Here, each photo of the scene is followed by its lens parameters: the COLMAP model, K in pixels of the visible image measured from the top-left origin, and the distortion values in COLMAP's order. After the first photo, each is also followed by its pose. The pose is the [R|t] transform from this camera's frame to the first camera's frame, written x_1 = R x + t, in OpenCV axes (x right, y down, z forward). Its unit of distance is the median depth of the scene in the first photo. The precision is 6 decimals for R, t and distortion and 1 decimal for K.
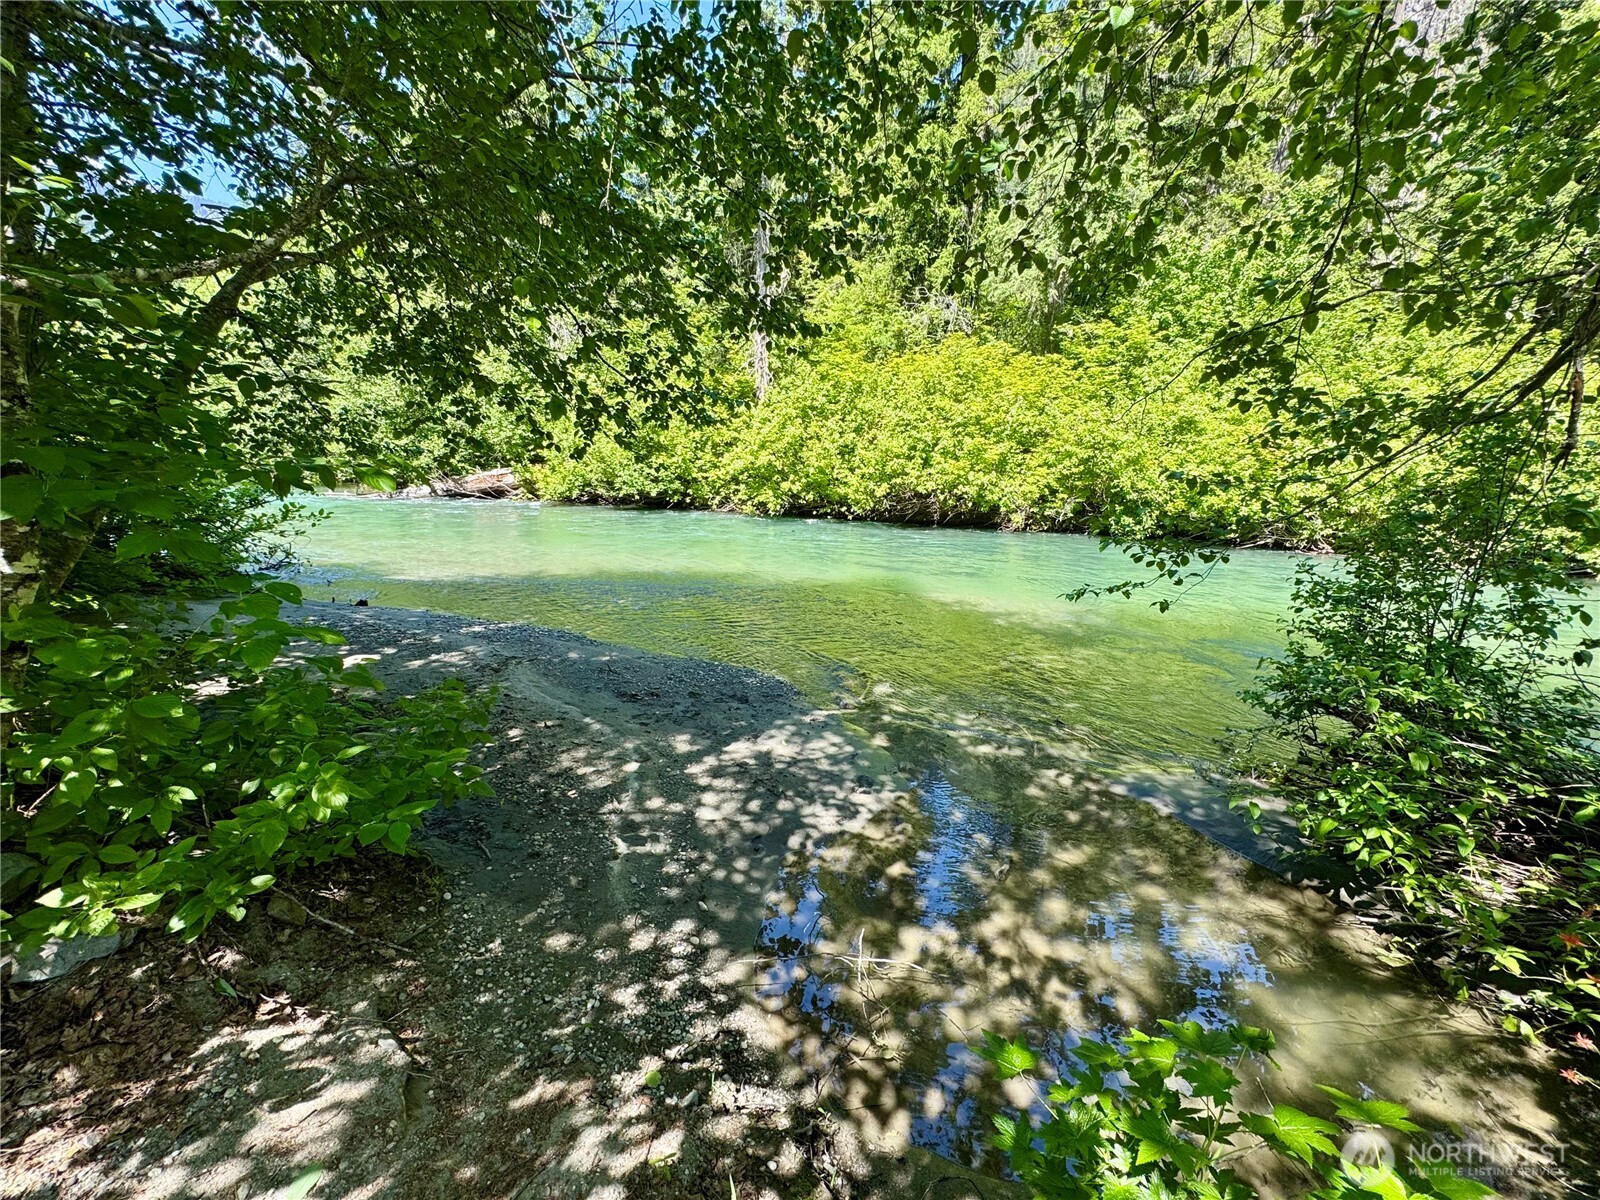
lens RADIAL K [[643.8, 0, 800.2], [0, 643.8, 599.9], [0, 0, 1]] dist [0.001287, 0.000269]
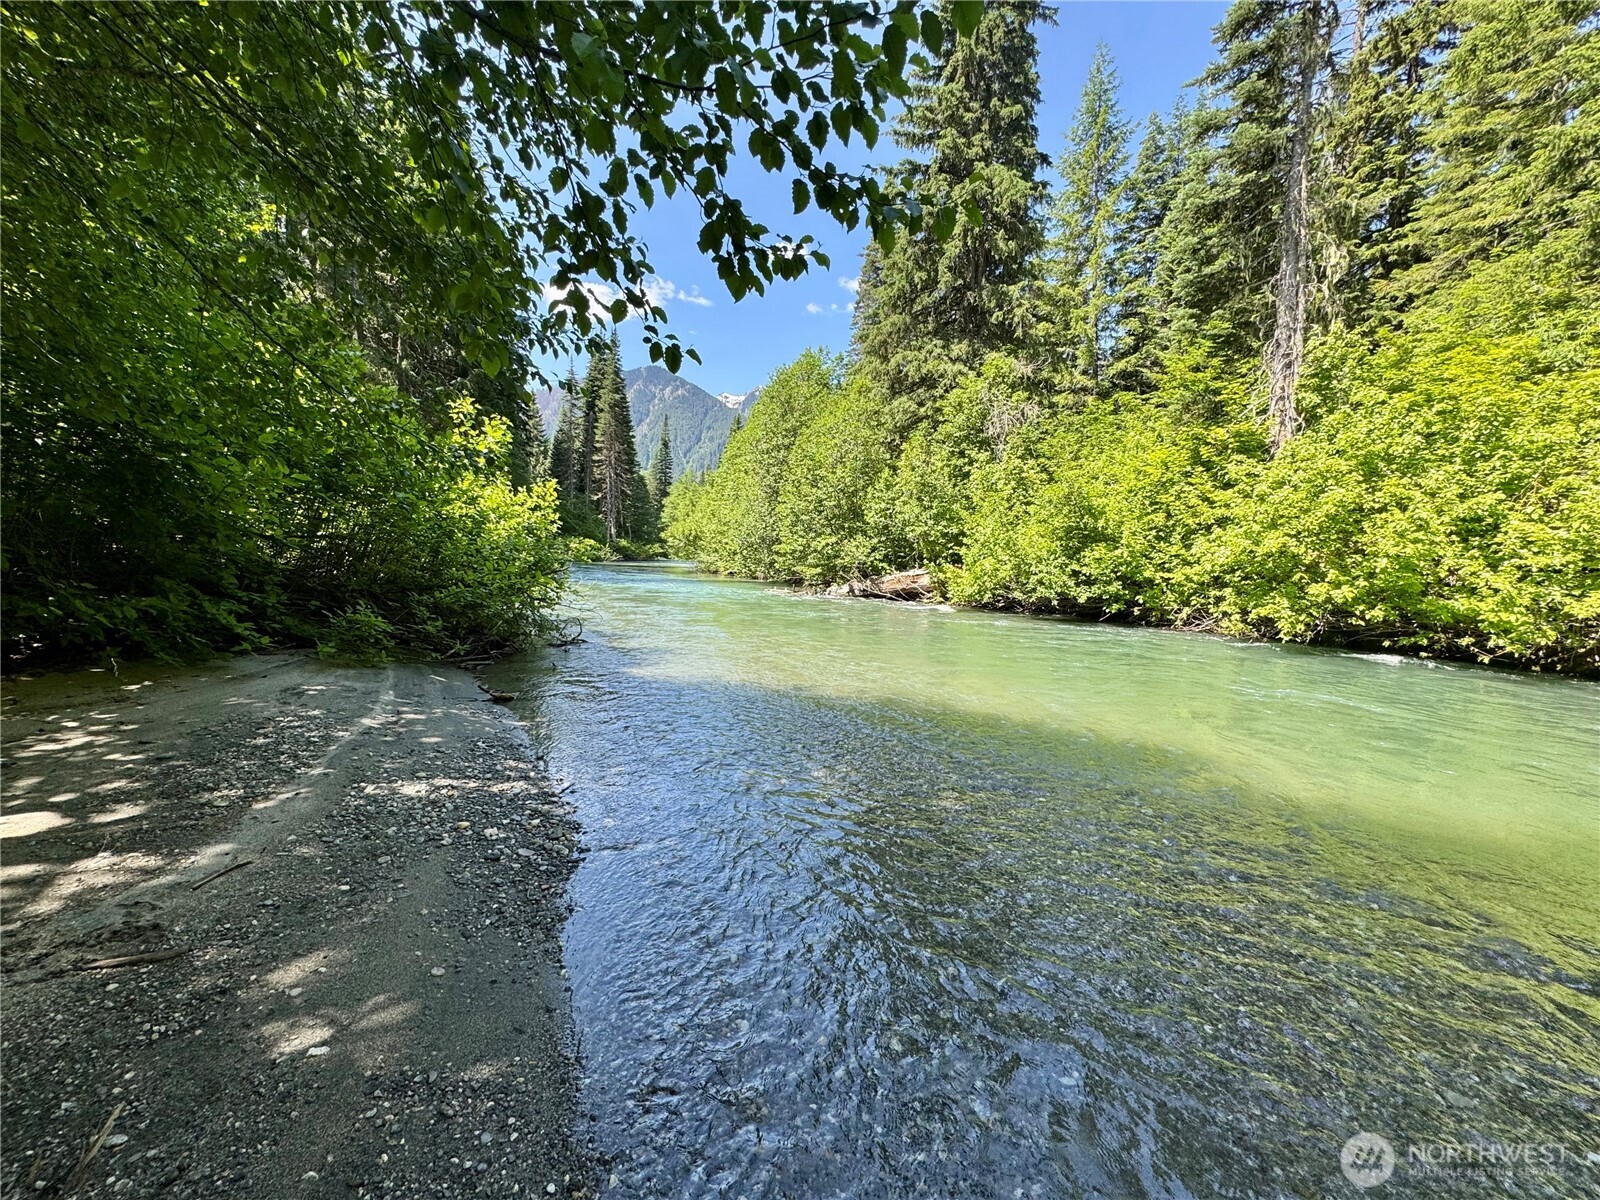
lens RADIAL K [[643.8, 0, 801.2], [0, 643.8, 595.7], [0, 0, 1]] dist [0.001287, 0.000269]
pose [[0.753097, 0.032392, -0.657111, 0.006233], [-0.155834, 0.979147, -0.130331, -0.027835], [0.639187, 0.200553, 0.742441, 0.272633]]
